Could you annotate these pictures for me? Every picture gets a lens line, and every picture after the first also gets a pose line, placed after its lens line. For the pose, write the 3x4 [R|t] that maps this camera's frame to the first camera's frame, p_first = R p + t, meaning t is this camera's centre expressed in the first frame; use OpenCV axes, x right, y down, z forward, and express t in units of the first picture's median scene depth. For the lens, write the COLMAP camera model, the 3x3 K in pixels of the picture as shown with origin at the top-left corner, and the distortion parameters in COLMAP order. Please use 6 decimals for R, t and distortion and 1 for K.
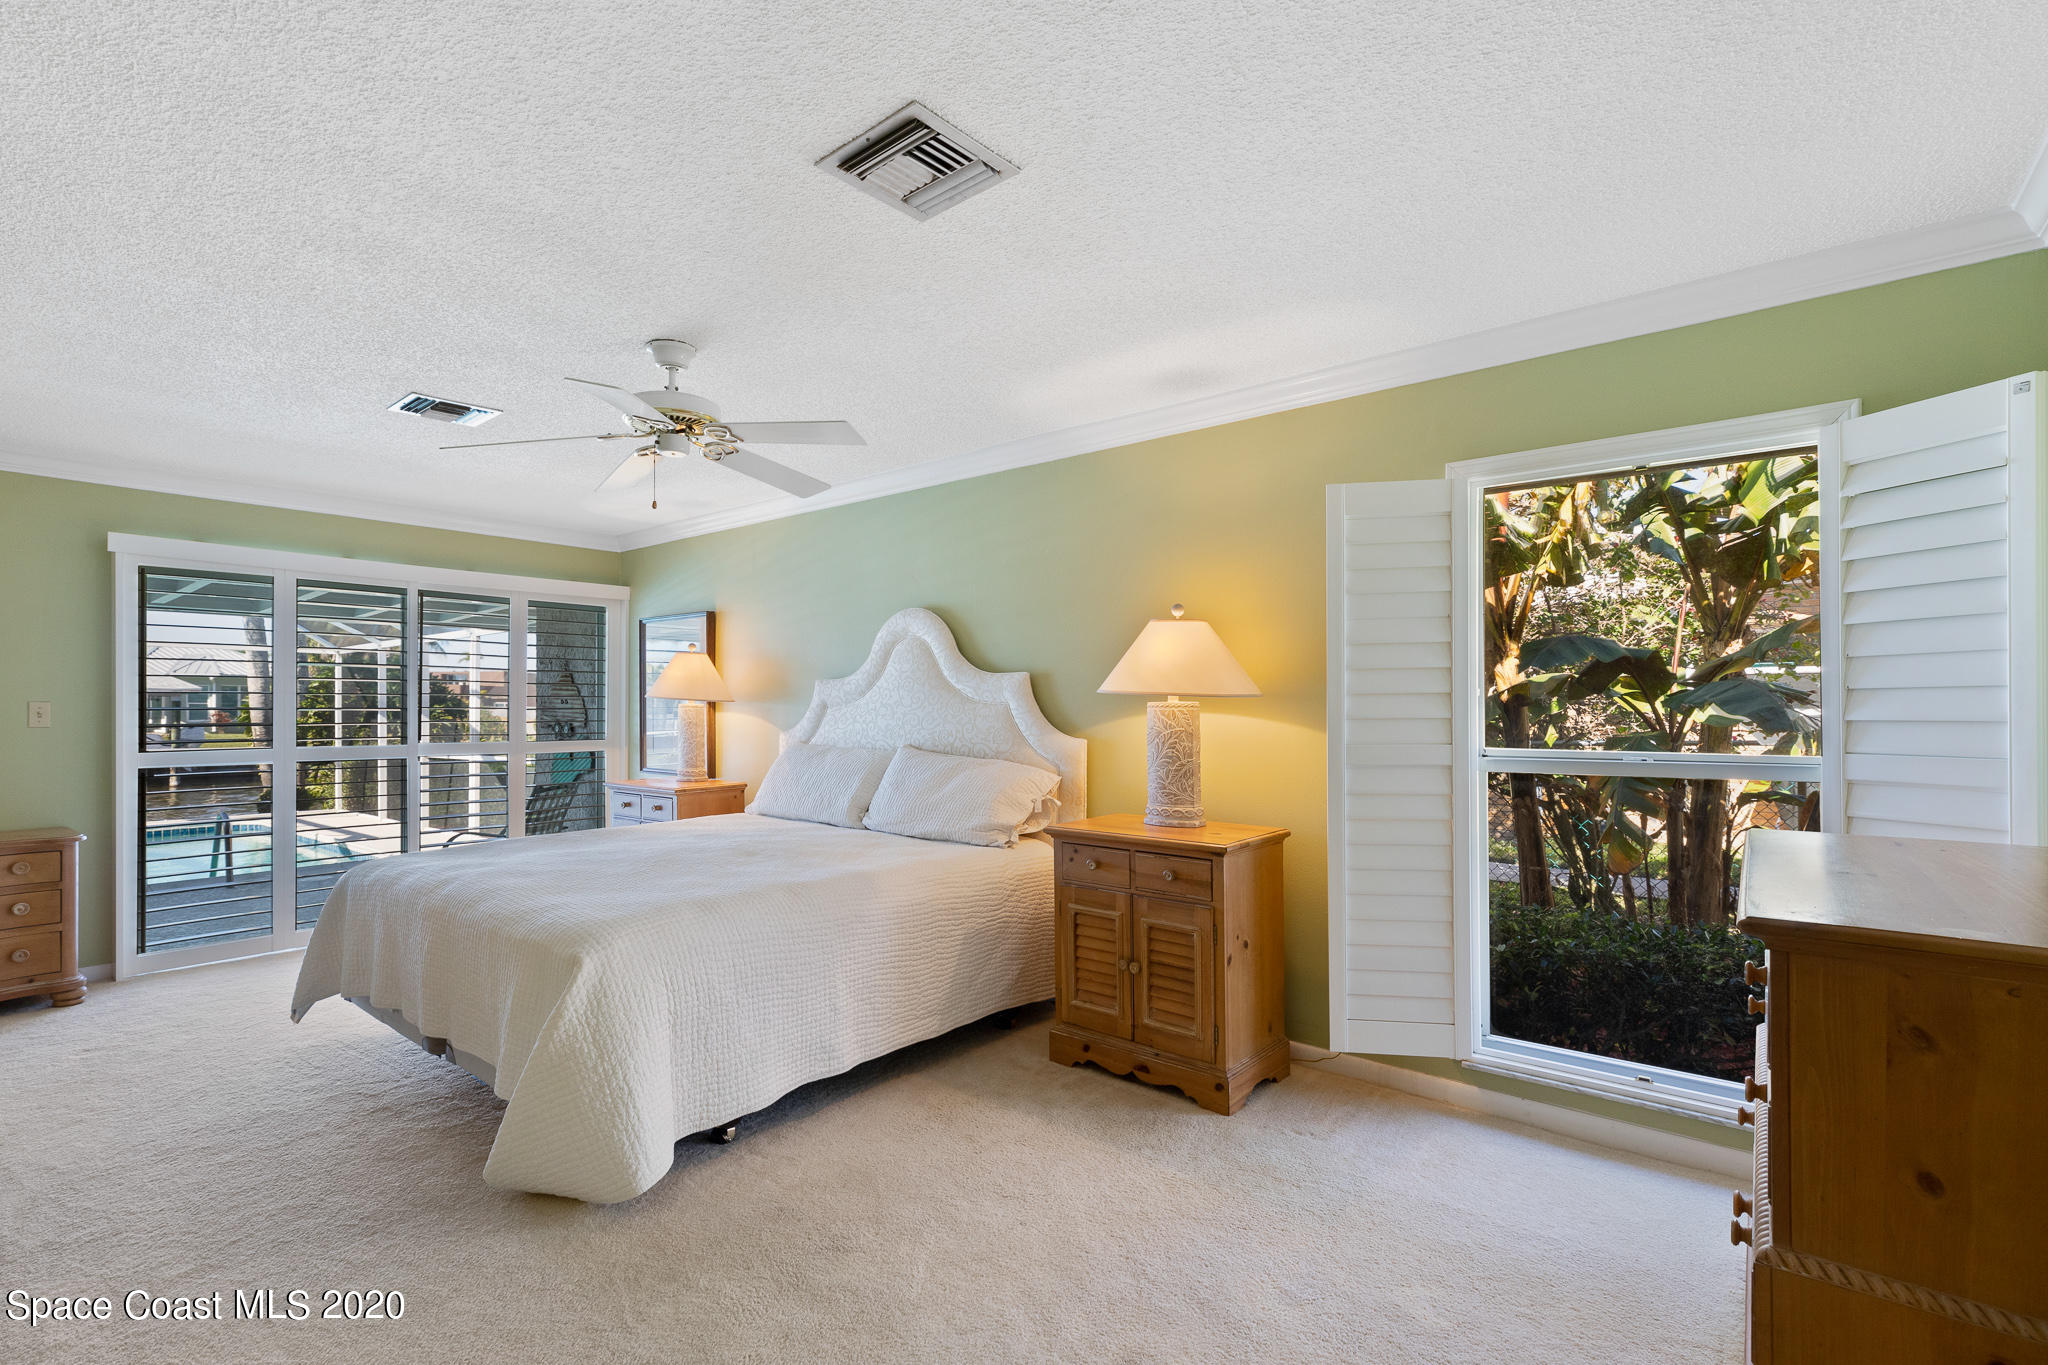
lens RADIAL K [[988.7, 0, 1024.0], [0, 988.7, 682.5], [0, 0, 1]] dist [-0.027476, -0.000130]
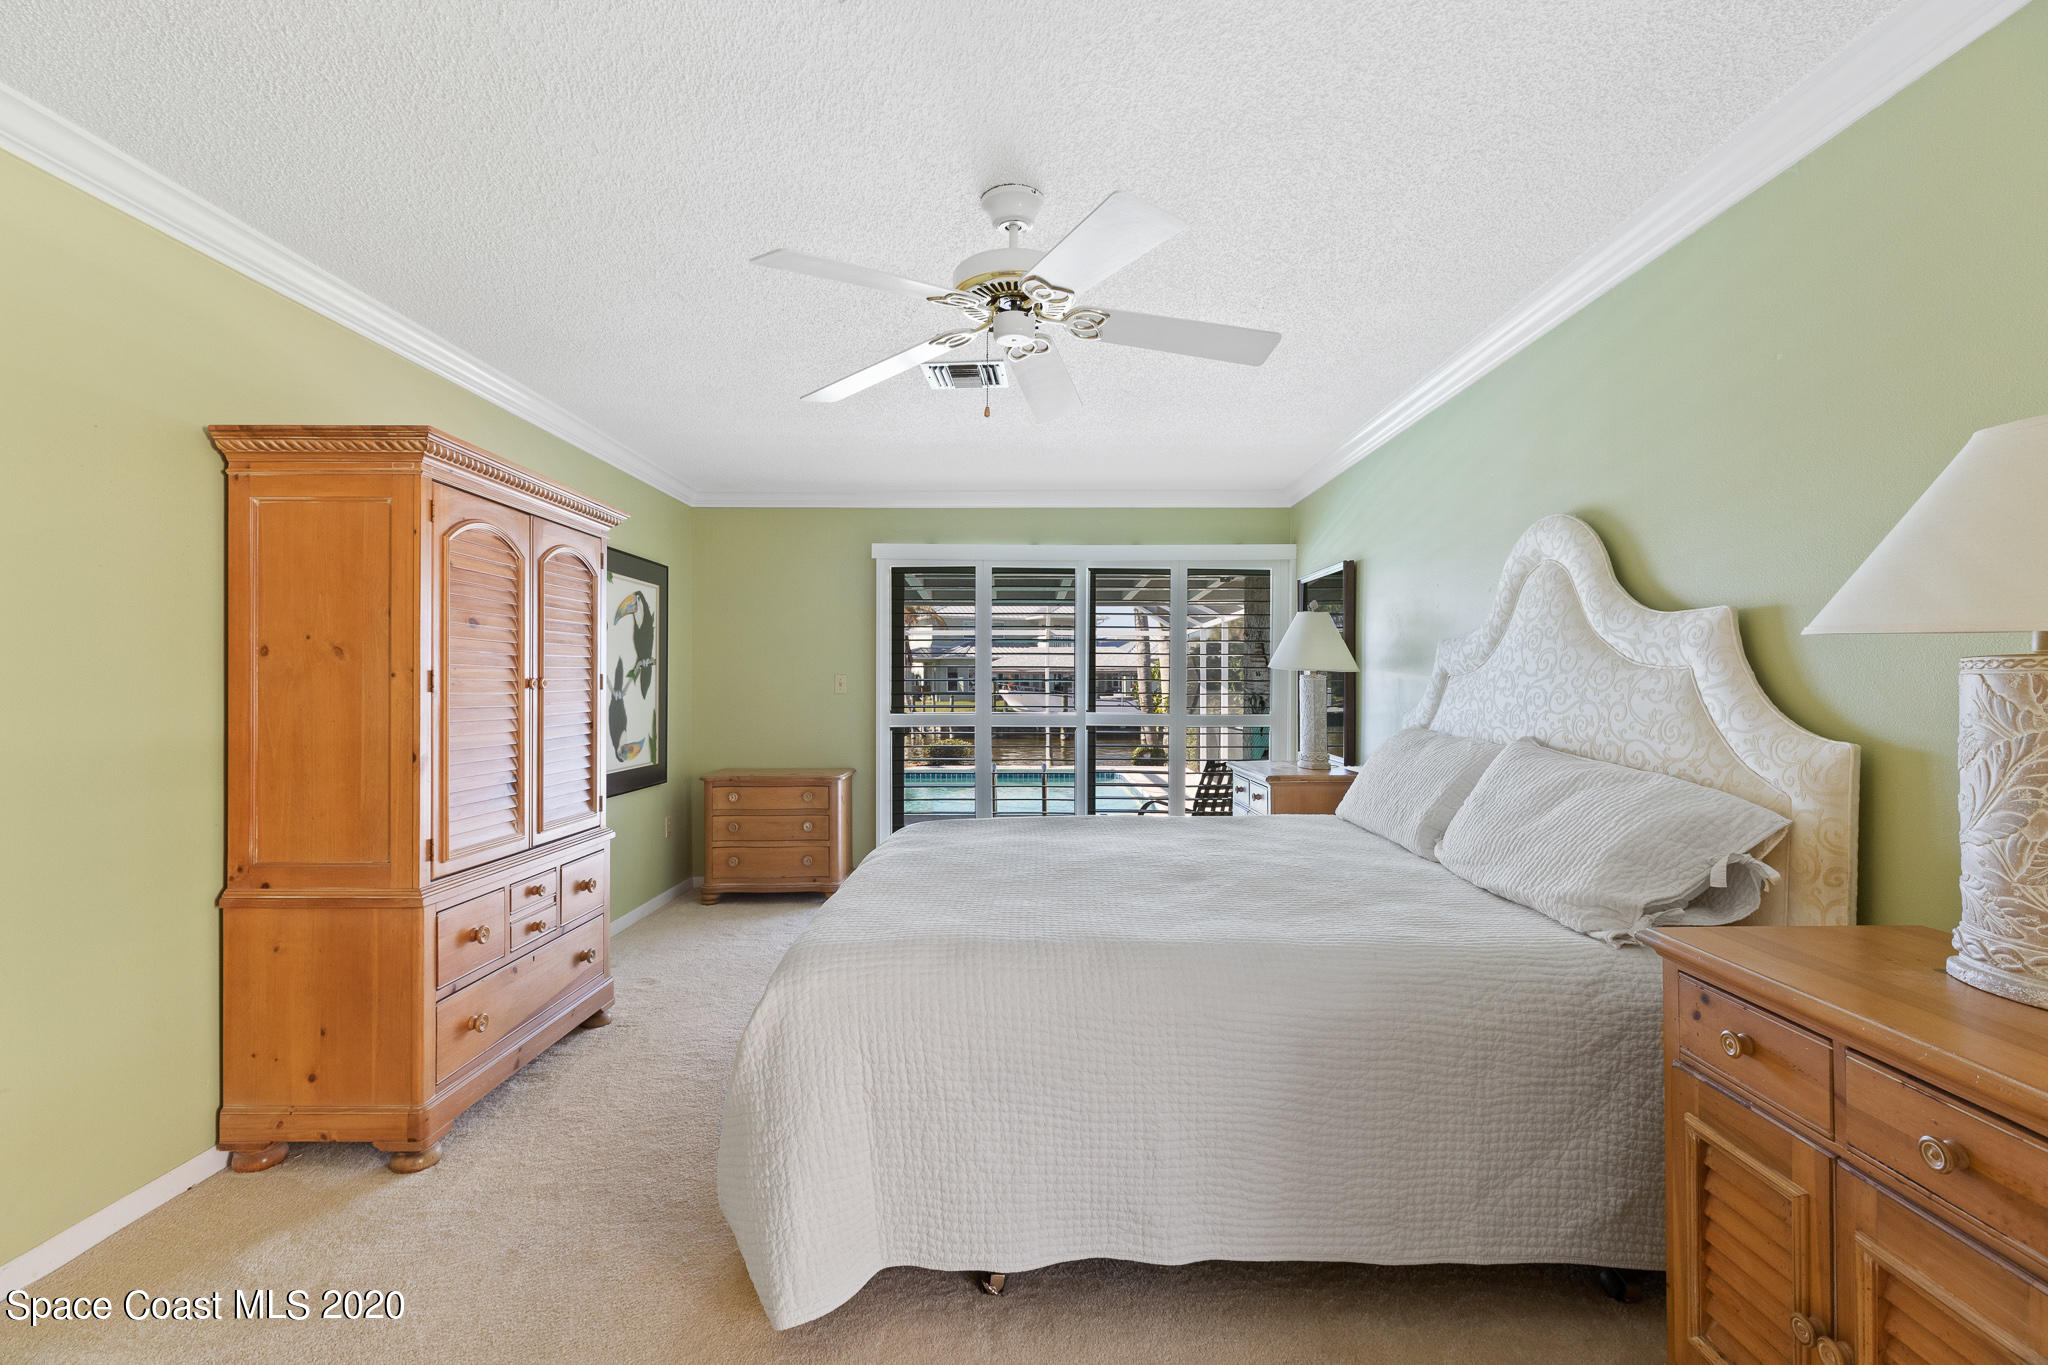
lens RADIAL K [[928.2, 0, 1020.7], [0, 928.2, 680.1], [0, 0, 1]] dist [0.003686, -0.000726]
pose [[0.612033, 0.000319, -0.790832, 0.158241], [0.017471, 0.999750, 0.013925, 0.014729], [0.790639, -0.022340, 0.611874, 0.418254]]
